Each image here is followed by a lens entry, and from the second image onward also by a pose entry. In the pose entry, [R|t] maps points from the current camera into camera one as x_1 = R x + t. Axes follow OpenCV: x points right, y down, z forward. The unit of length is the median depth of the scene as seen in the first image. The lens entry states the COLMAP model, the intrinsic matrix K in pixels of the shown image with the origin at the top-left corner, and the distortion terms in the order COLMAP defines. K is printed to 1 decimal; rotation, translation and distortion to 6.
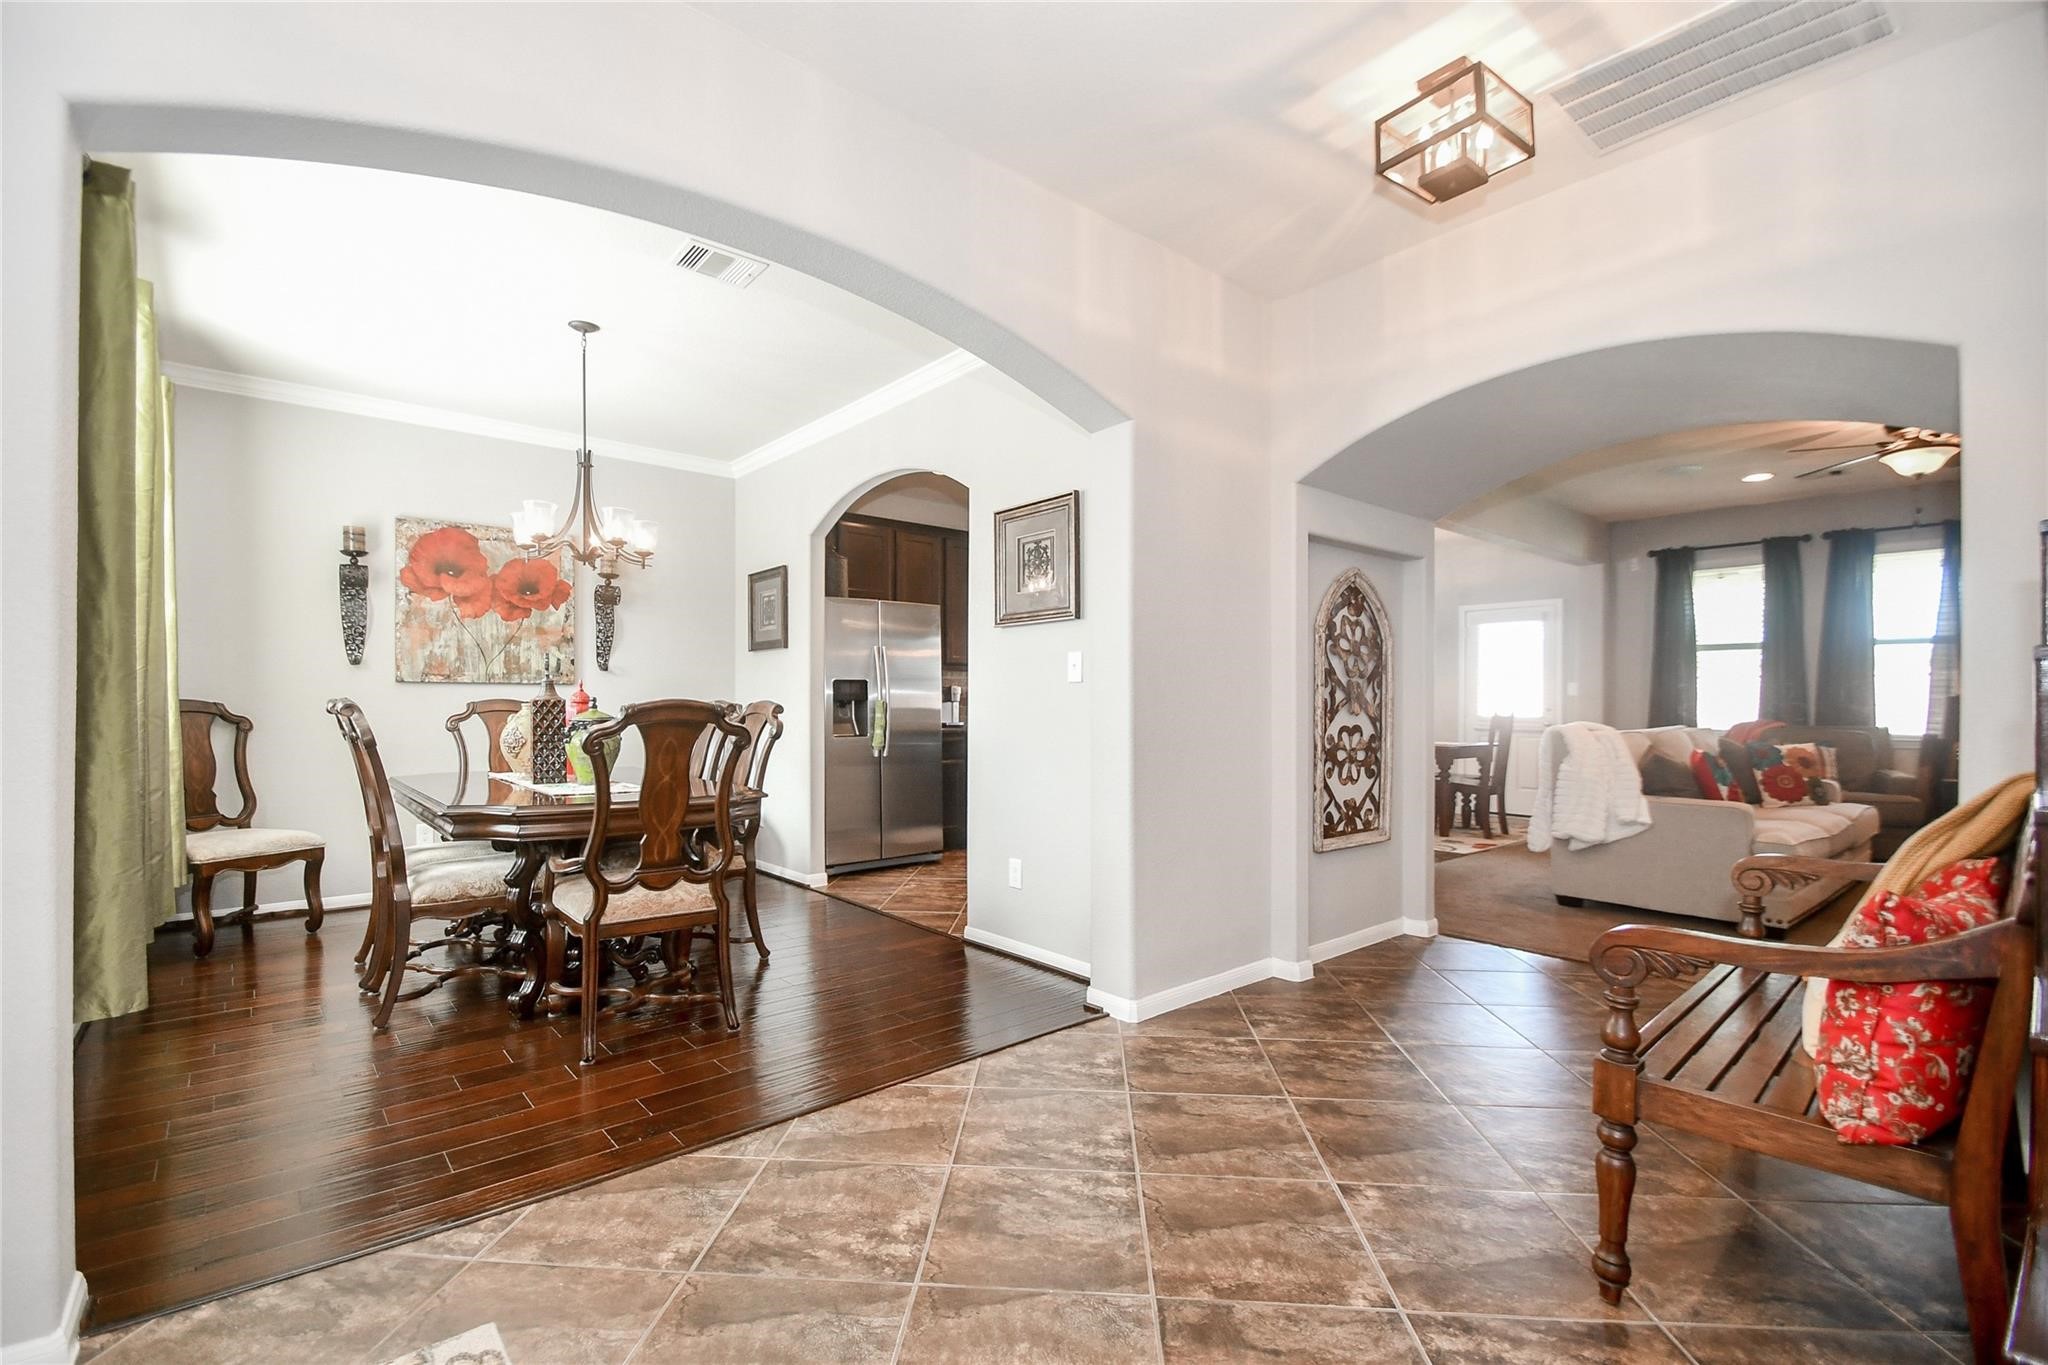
lens RADIAL K [[896.7, 0, 994.5], [0, 896.7, 708.3], [0, 0, 1]] dist [0.003059, -0.010307]
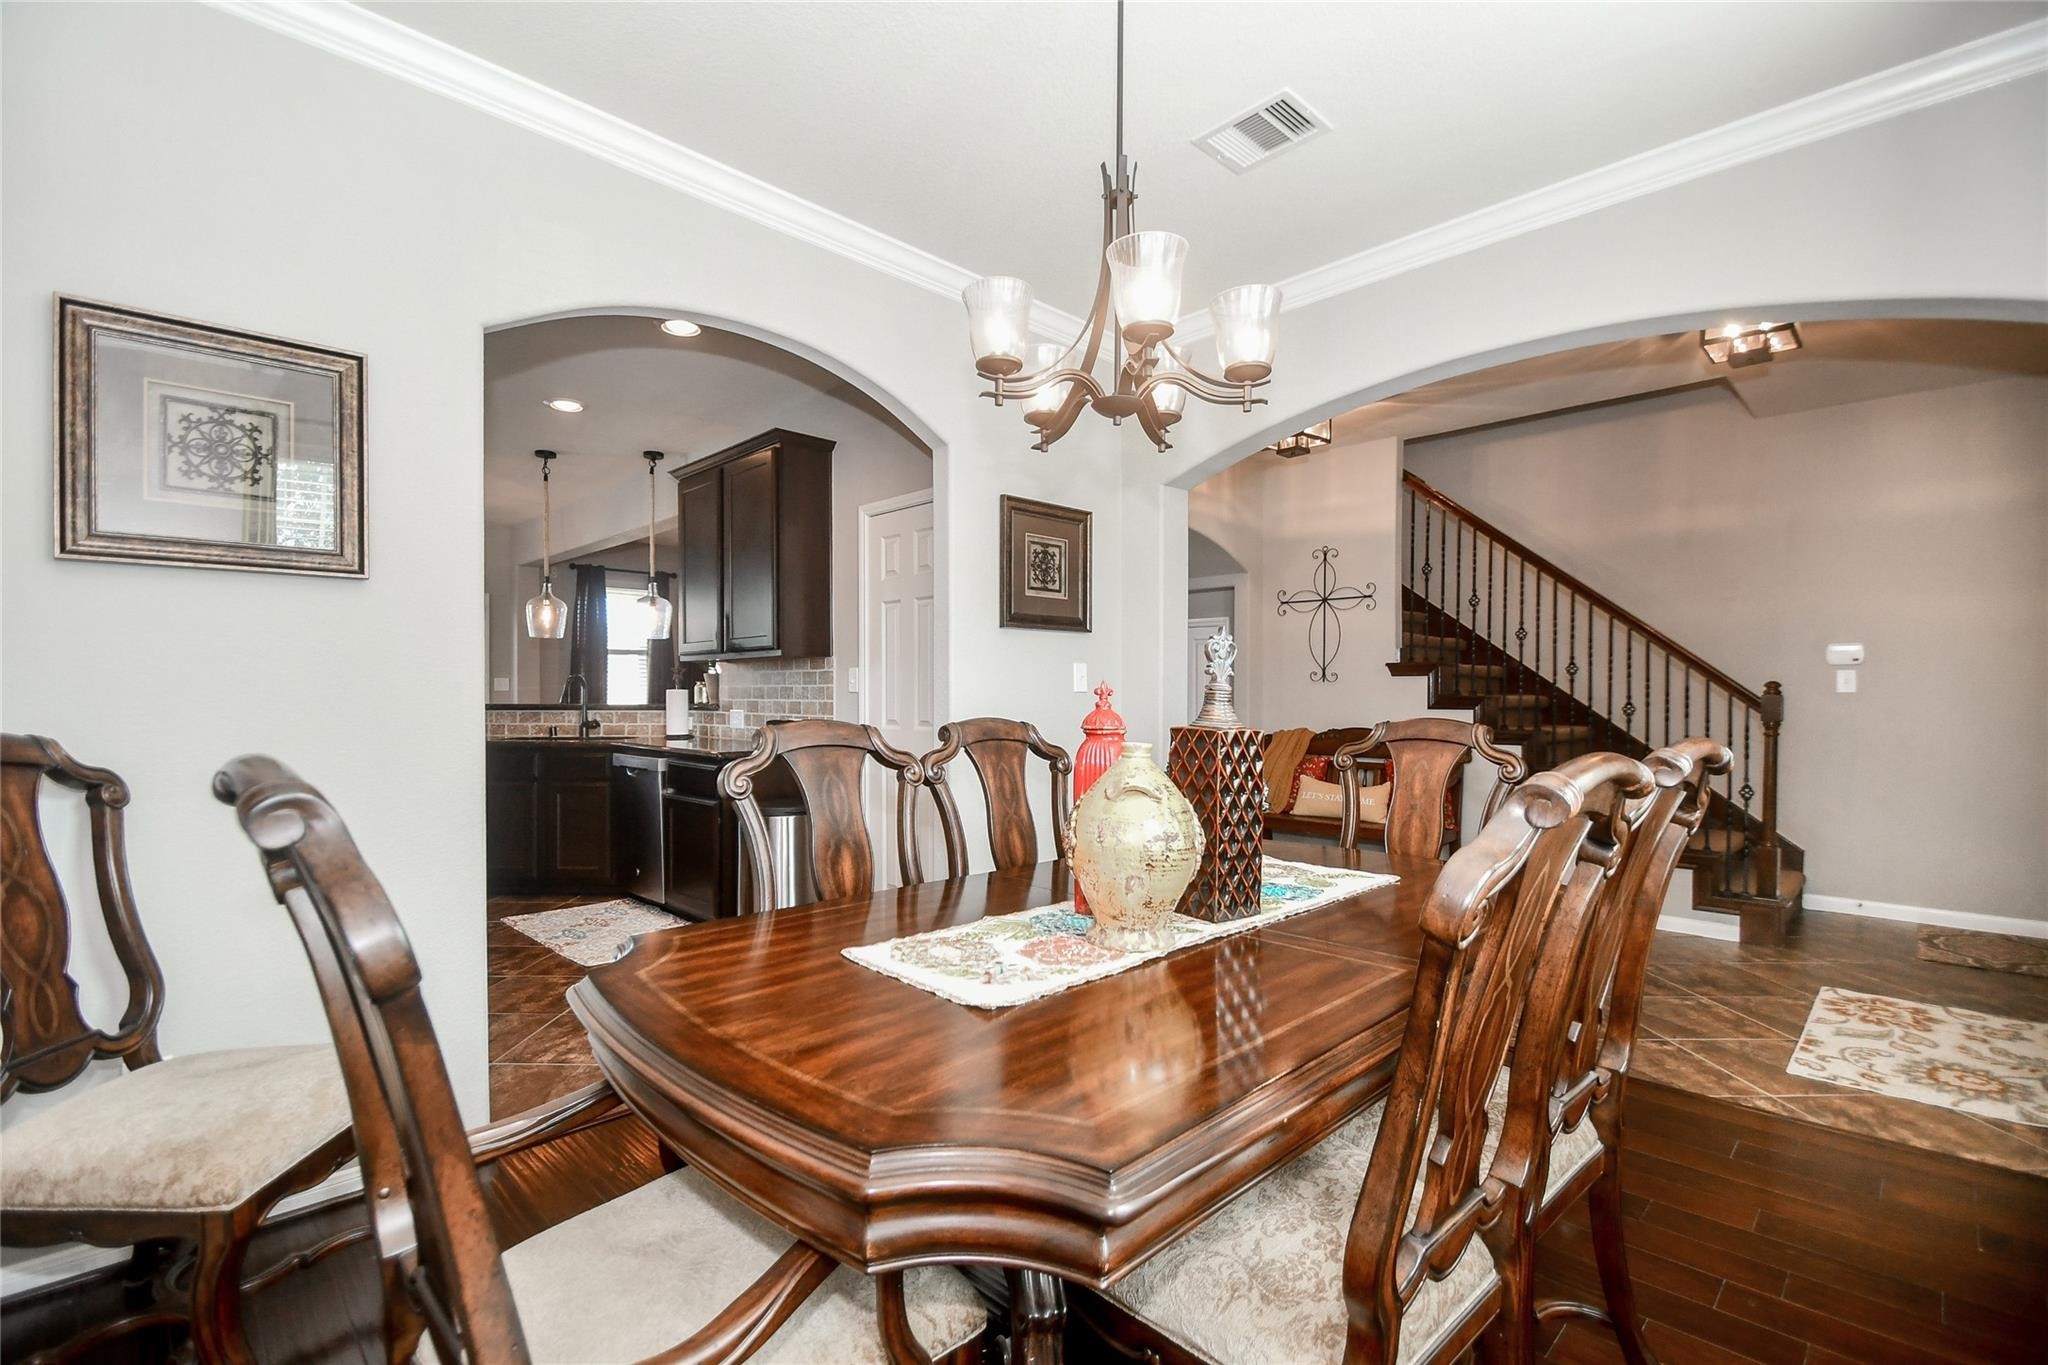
lens RADIAL K [[896.7, 0, 1032.9], [0, 896.7, 701.5], [0, 0, 1]] dist [0.003059, -0.010307]
pose [[-0.088796, -0.010980, 0.995989, -1.929731], [0.002919, 0.999932, 0.011284, -0.064171], [-0.996046, 0.003909, -0.088757, 2.336575]]
